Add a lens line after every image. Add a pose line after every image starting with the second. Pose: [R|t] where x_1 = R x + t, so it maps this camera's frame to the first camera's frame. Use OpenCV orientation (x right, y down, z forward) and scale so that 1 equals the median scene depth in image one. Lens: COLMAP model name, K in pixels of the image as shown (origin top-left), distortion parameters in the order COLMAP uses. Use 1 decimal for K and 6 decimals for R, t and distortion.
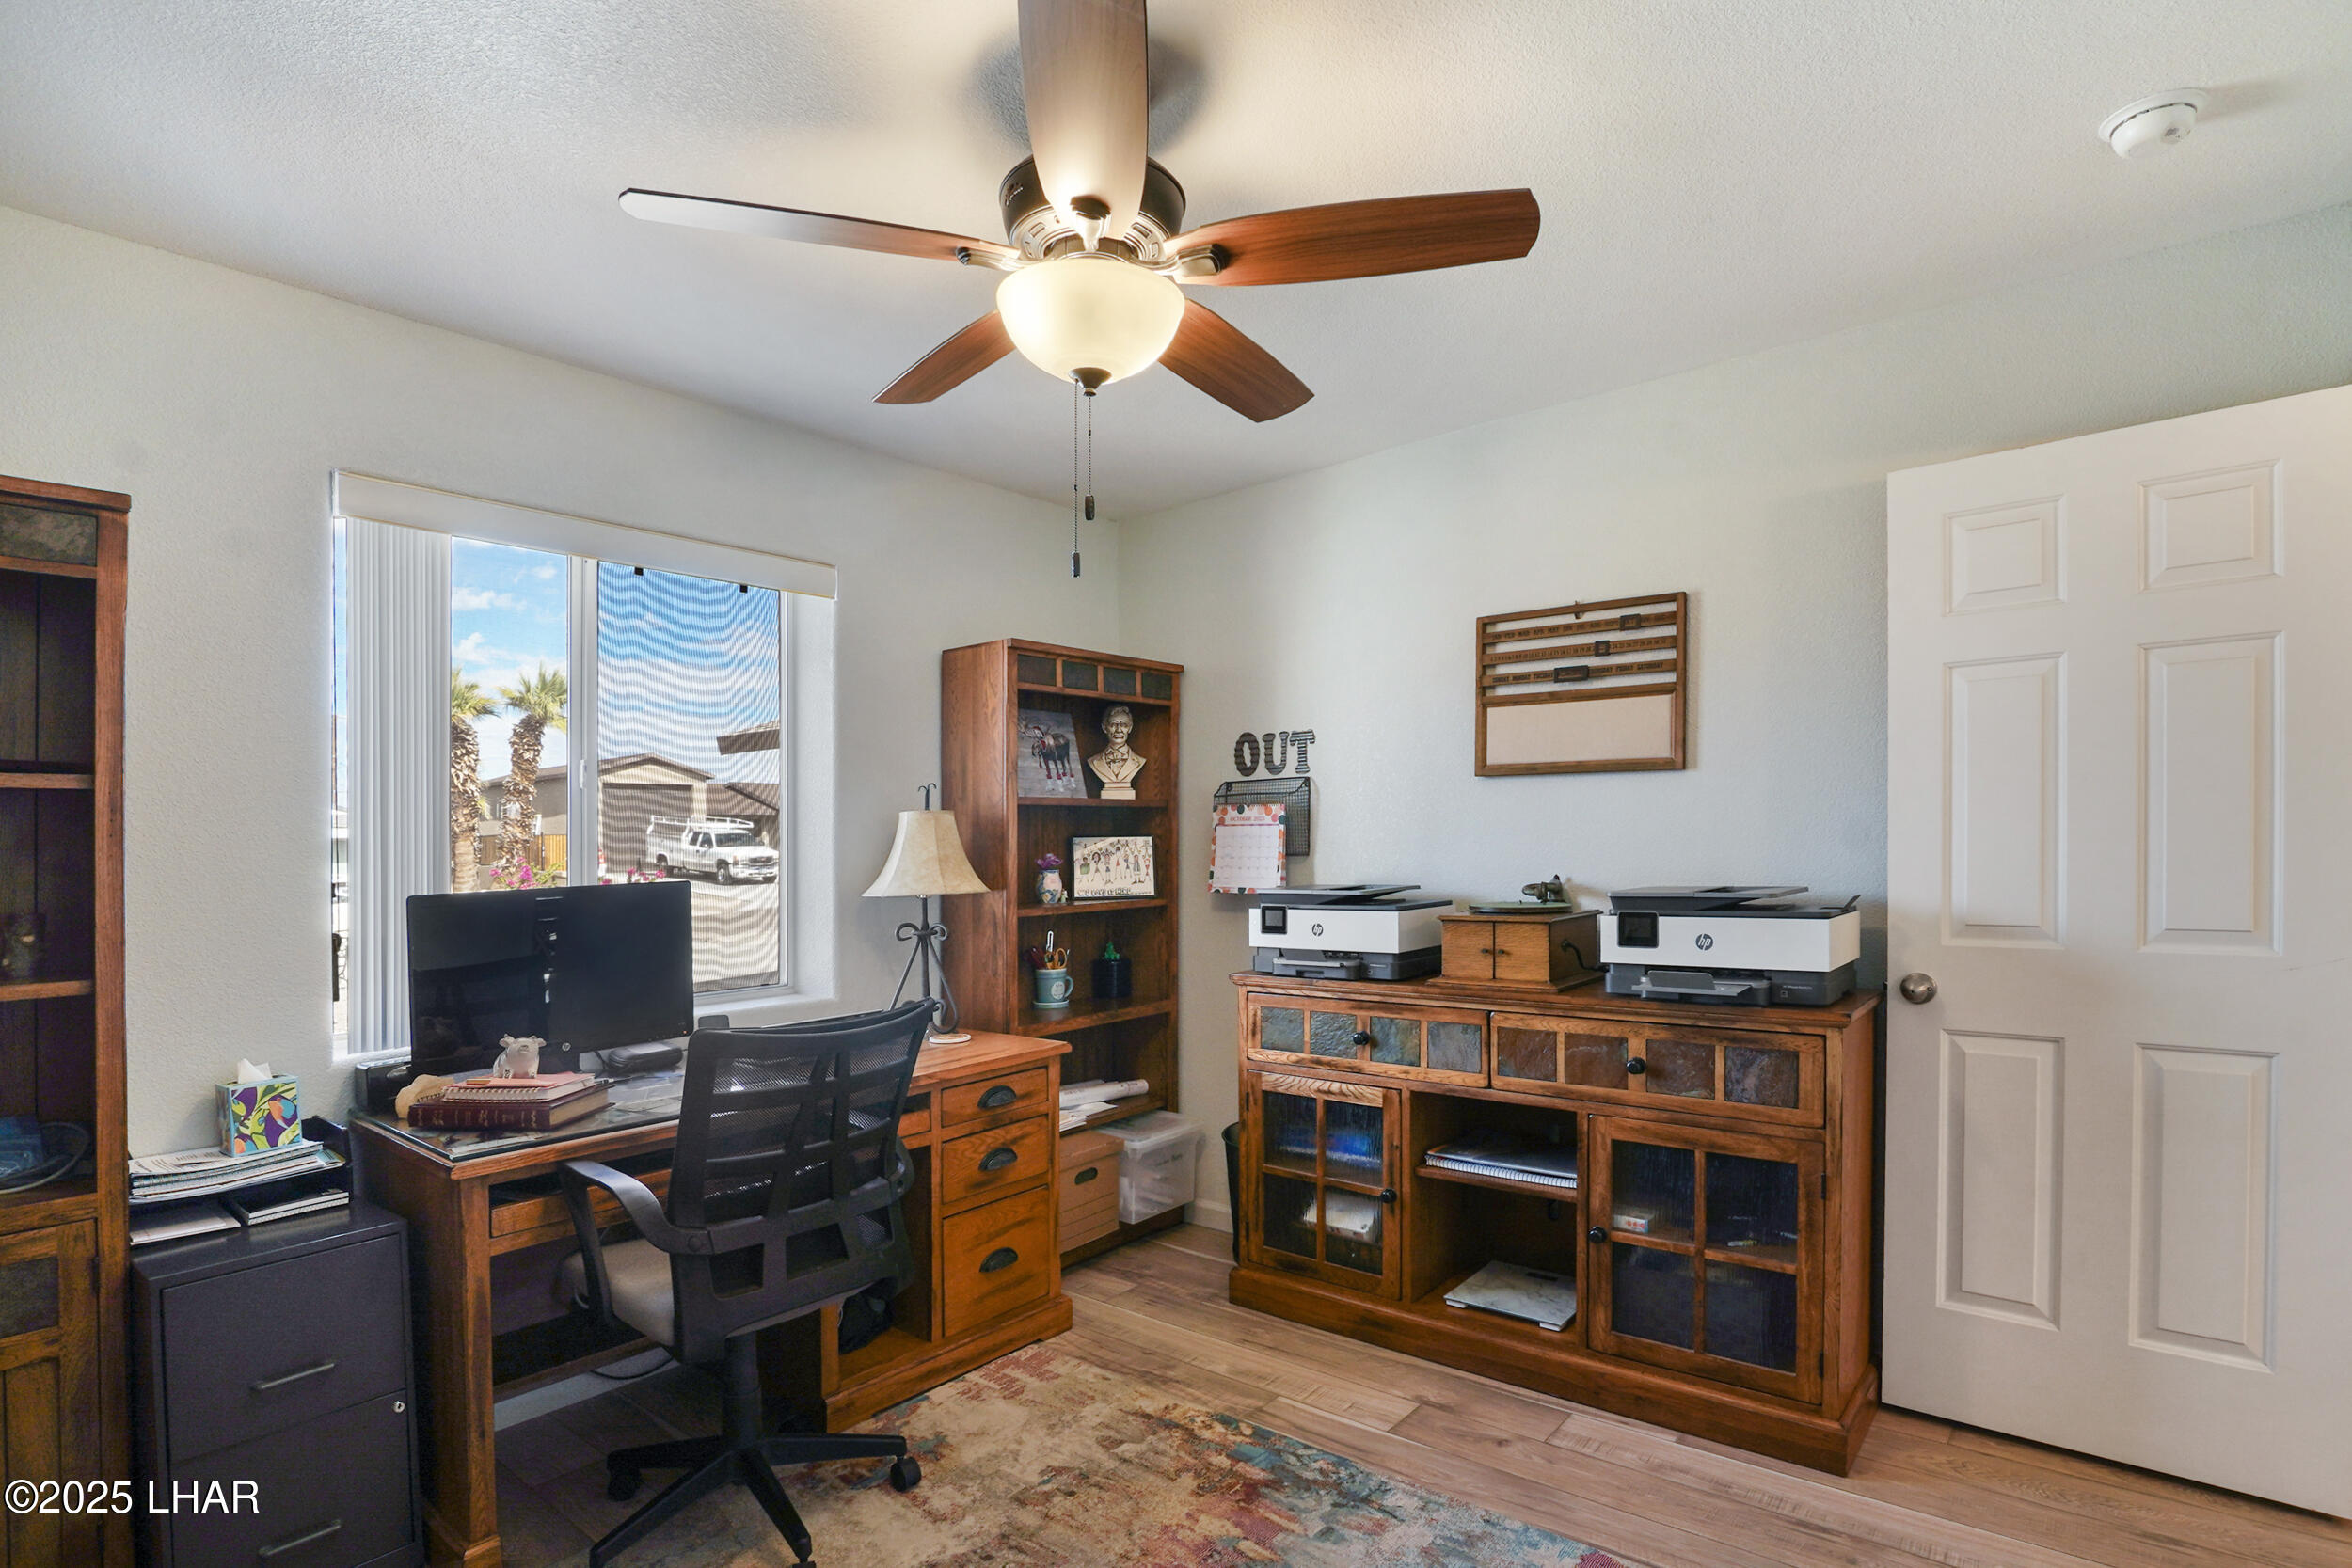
lens RADIAL K [[1153.5, 0, 1175.6], [0, 1153.5, 827.9], [0, 0, 1]] dist [-0.023694, -0.000171]
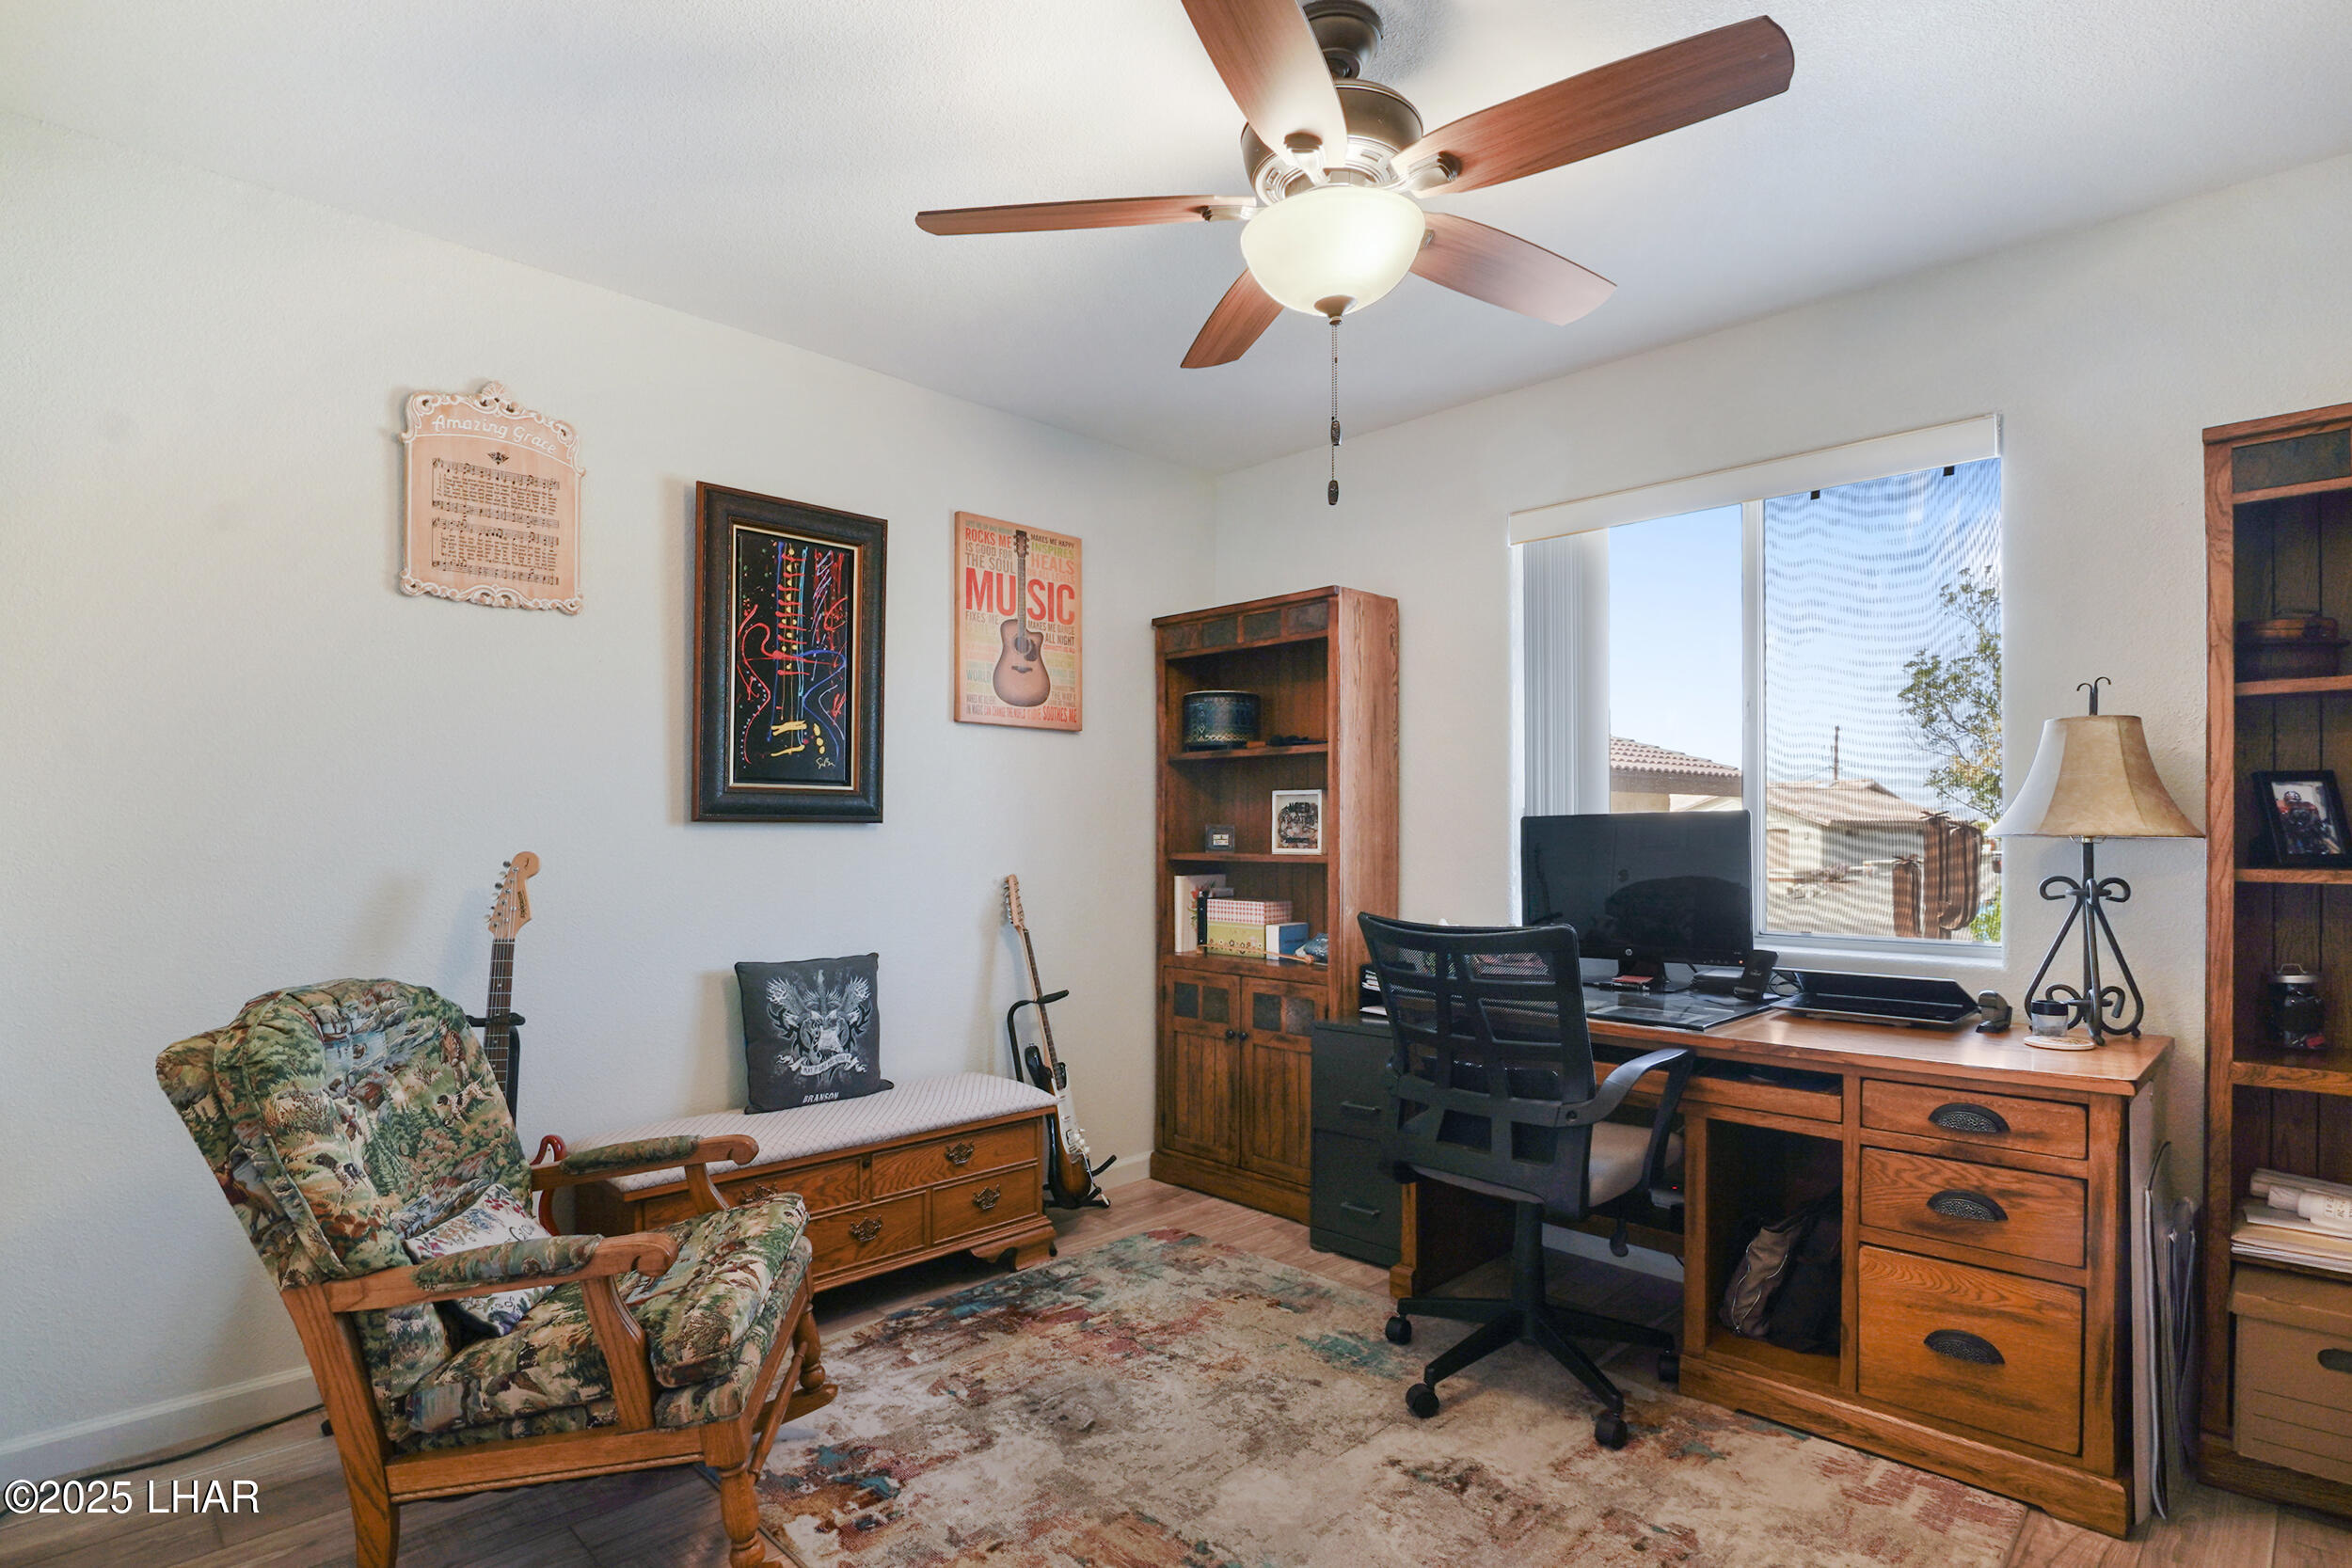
lens RADIAL K [[1153.5, 0, 1175.6], [0, 1153.5, 827.9], [0, 0, 1]] dist [-0.023694, -0.000171]
pose [[-0.072603, 0.014998, -0.997248, 0.602635], [0.017303, 0.999755, 0.013776, 0.038190], [0.997211, -0.016255, -0.072845, 0.596637]]
